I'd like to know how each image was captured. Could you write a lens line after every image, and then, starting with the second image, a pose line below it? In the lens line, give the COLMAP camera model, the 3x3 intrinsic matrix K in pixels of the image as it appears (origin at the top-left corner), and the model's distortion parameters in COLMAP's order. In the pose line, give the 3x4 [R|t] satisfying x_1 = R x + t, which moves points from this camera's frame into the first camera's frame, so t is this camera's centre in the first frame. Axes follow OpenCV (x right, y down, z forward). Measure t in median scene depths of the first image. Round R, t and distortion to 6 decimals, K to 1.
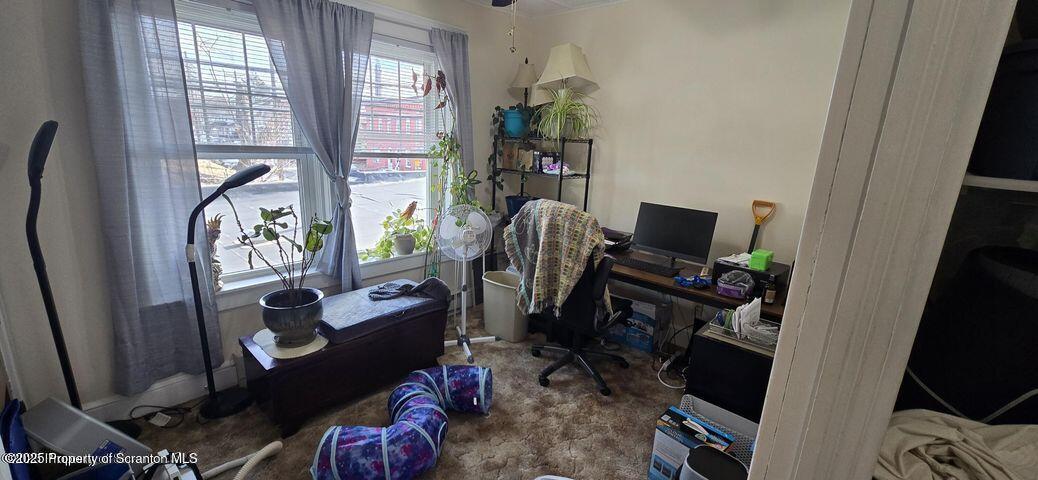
lens RADIAL K [[409.6, 0, 519.0], [0, 409.6, 240.0], [0, 0, 1]] dist [0.000187, 0.000025]
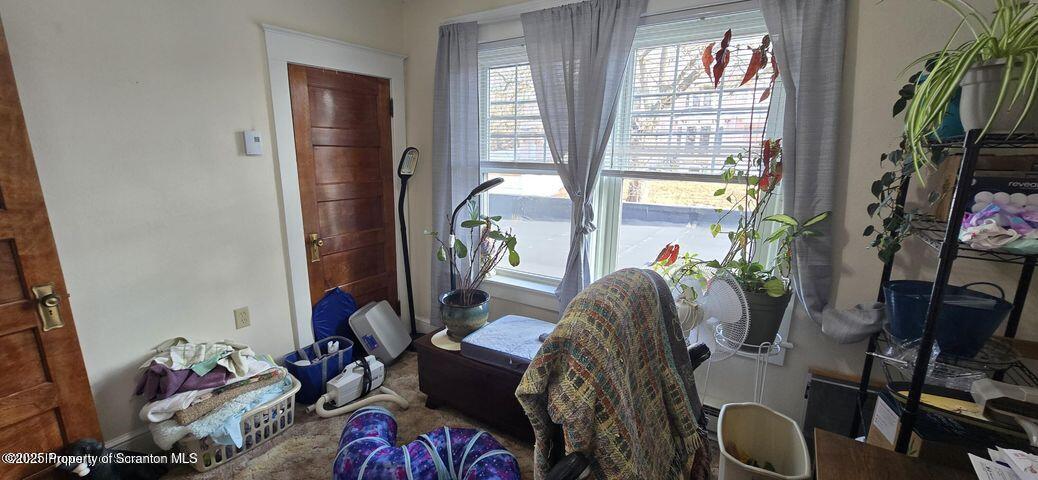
lens RADIAL K [[409.6, 0, 519.0], [0, 409.6, 240.0], [0, 0, 1]] dist [0.000187, 0.000025]
pose [[0.180283, 0.165218, -0.969640, 0.404429], [-0.239648, 0.963464, 0.119608, -0.134263], [0.953974, 0.210809, 0.213290, 0.687103]]
